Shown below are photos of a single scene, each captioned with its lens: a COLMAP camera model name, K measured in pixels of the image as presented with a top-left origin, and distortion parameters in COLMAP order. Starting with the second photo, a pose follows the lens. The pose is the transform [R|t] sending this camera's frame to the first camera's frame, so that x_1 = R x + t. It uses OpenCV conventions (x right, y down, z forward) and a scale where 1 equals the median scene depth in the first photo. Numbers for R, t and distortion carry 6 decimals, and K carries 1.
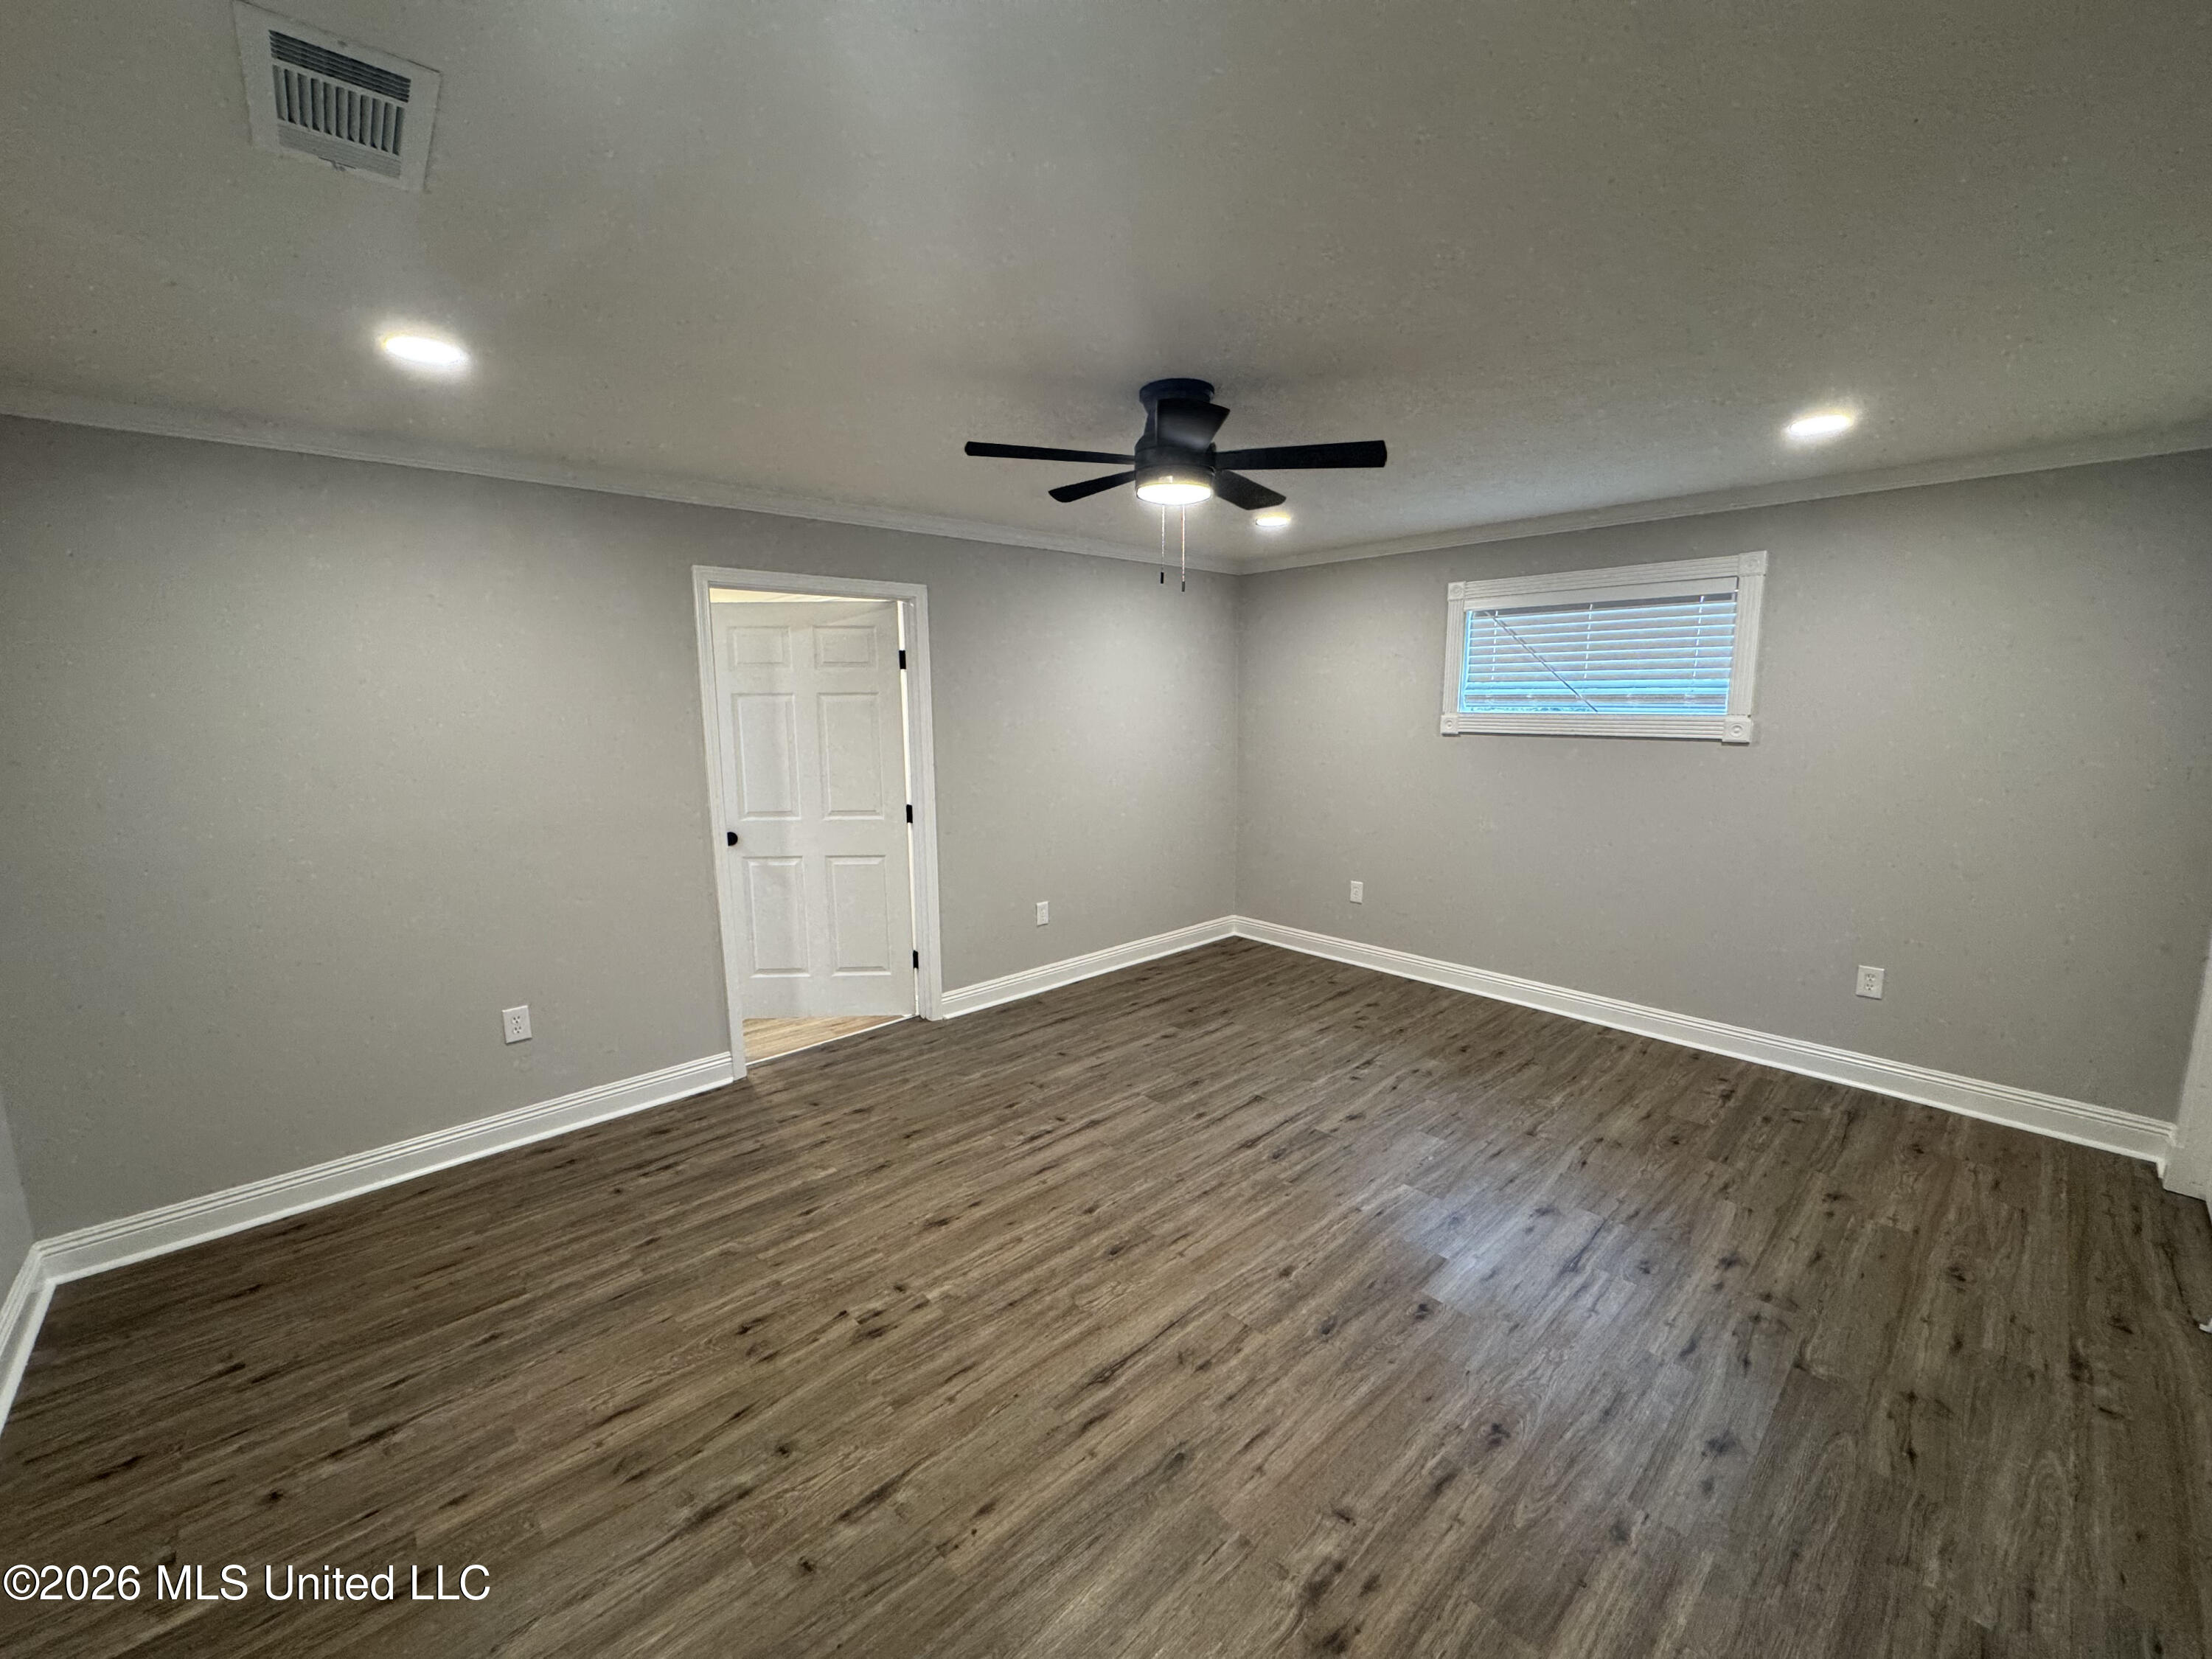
lens RADIAL K [[888.8, 0, 1096.3], [0, 888.8, 832.8], [0, 0, 1]] dist [0.000301, 0.000584]
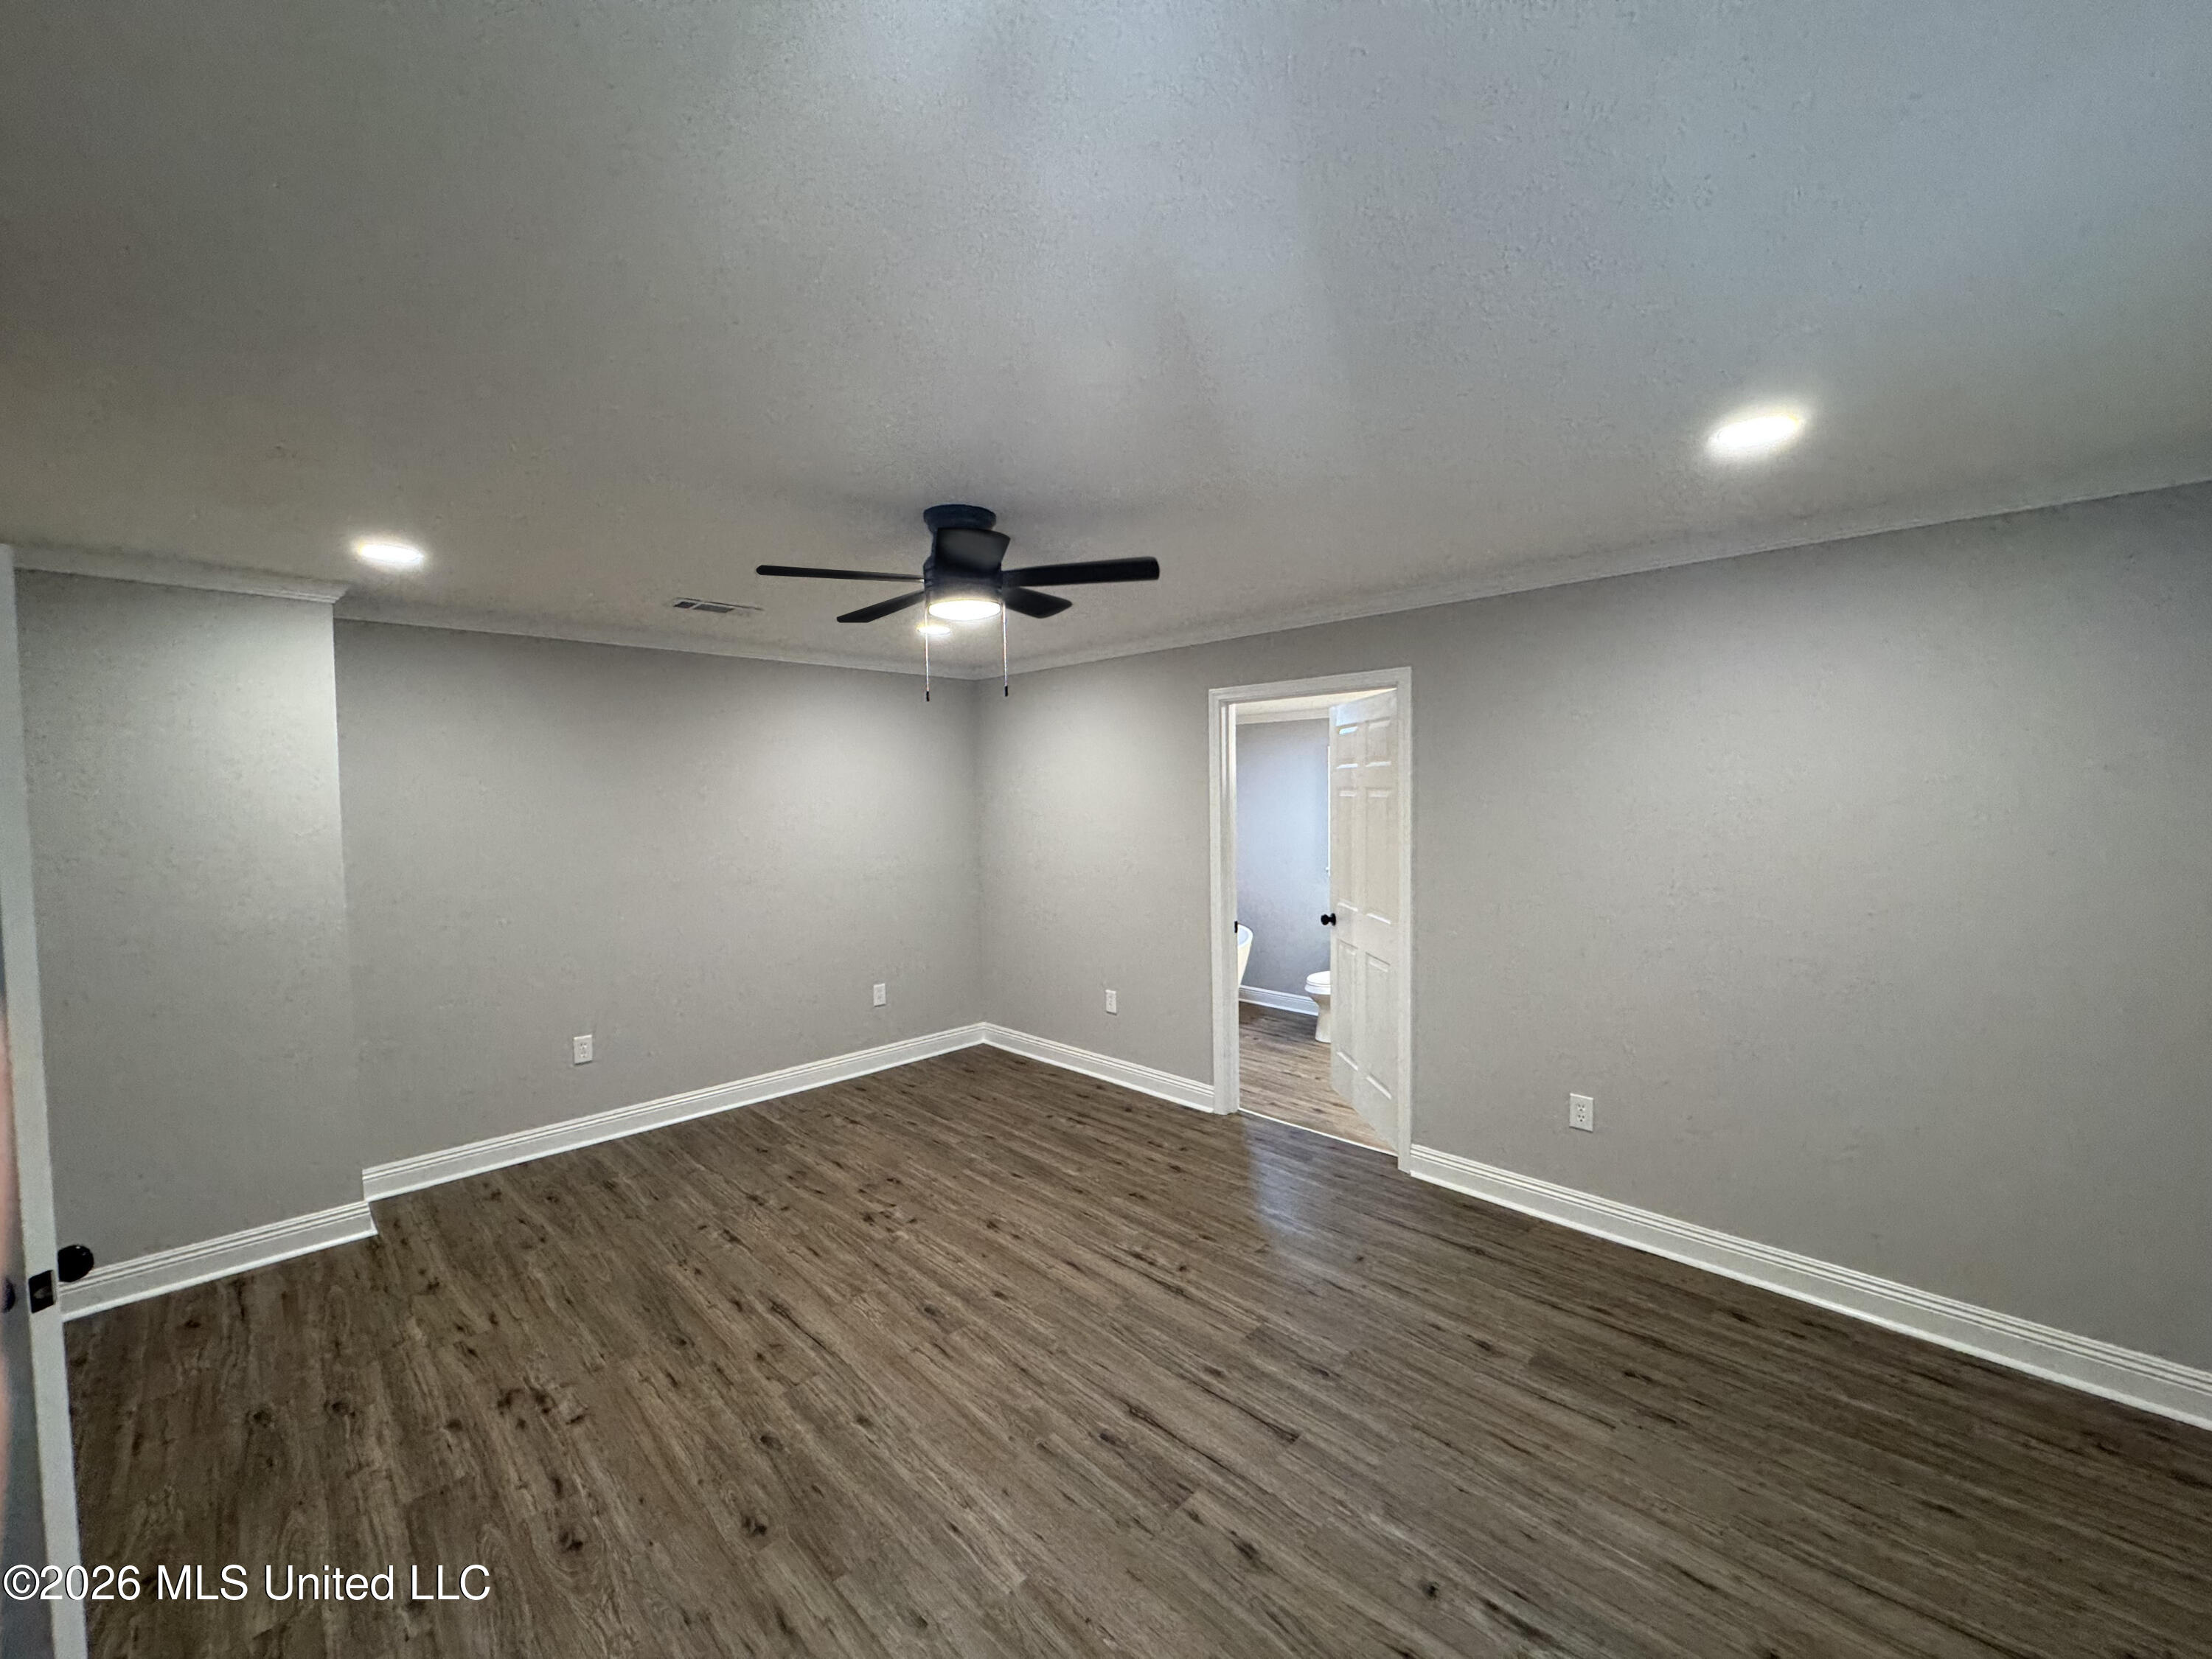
lens RADIAL K [[888.8, 0, 1106.1], [0, 888.8, 825.8], [0, 0, 1]] dist [0.000301, 0.000584]
pose [[0.038592, 0.049676, -0.998020, 0.952079], [-0.138417, 0.989401, 0.043894, -0.166855], [0.989622, 0.136449, 0.045059, 0.956718]]
